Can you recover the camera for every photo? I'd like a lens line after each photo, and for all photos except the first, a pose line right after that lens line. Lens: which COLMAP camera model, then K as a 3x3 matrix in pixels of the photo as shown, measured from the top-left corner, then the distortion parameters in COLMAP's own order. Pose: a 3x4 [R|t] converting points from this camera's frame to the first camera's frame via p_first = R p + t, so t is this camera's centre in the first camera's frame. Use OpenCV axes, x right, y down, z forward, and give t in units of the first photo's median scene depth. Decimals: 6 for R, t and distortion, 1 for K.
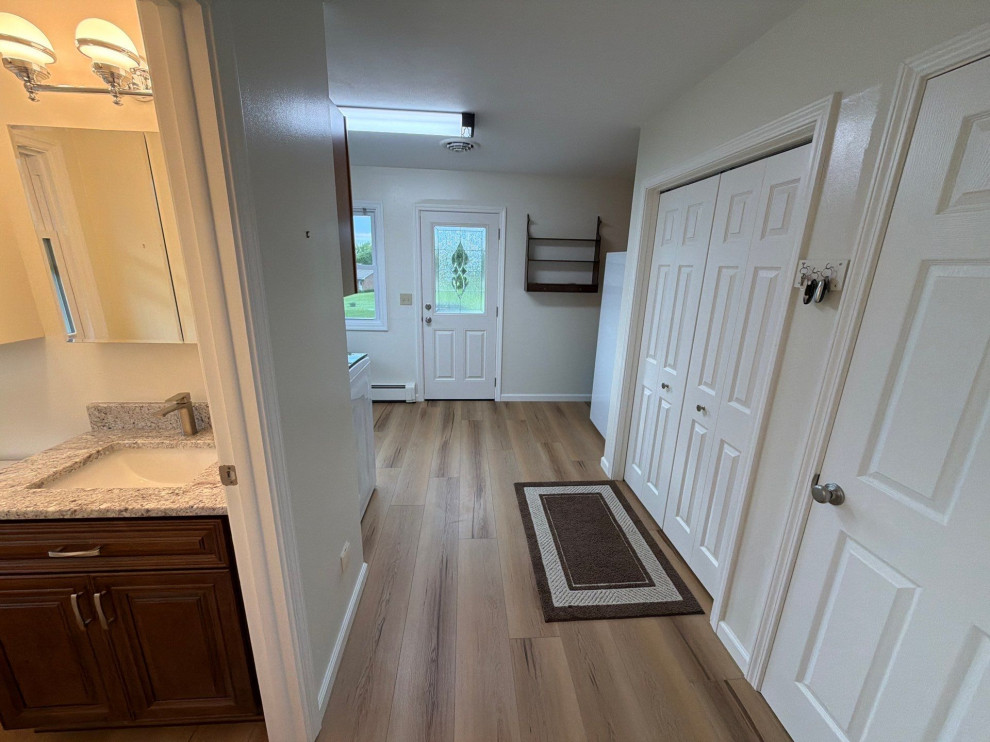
lens RADIAL K [[394.0, 0, 494.9], [0, 394.0, 374.5], [0, 0, 1]] dist [-0.000640, -0.000059]
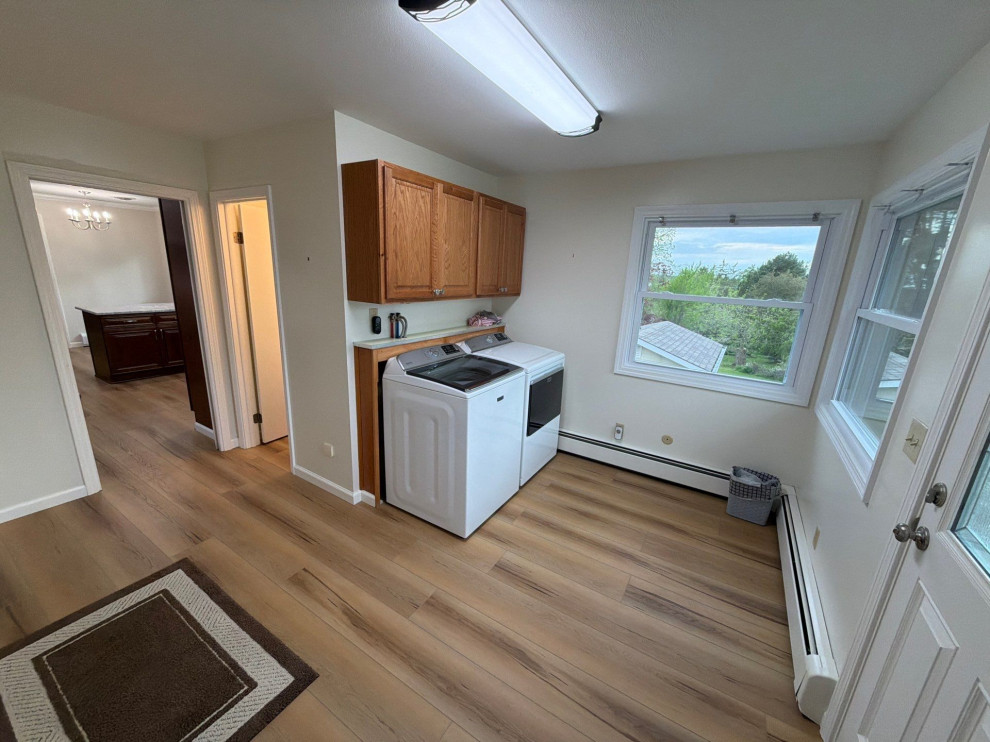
lens RADIAL K [[394.0, 0, 494.8], [0, 394.0, 372.3], [0, 0, 1]] dist [-0.000640, -0.000059]
pose [[-0.586394, 0.151433, -0.795745, 0.401765], [-0.279691, 0.884099, 0.374355, -0.538455], [0.760207, 0.442083, -0.476076, 1.827317]]
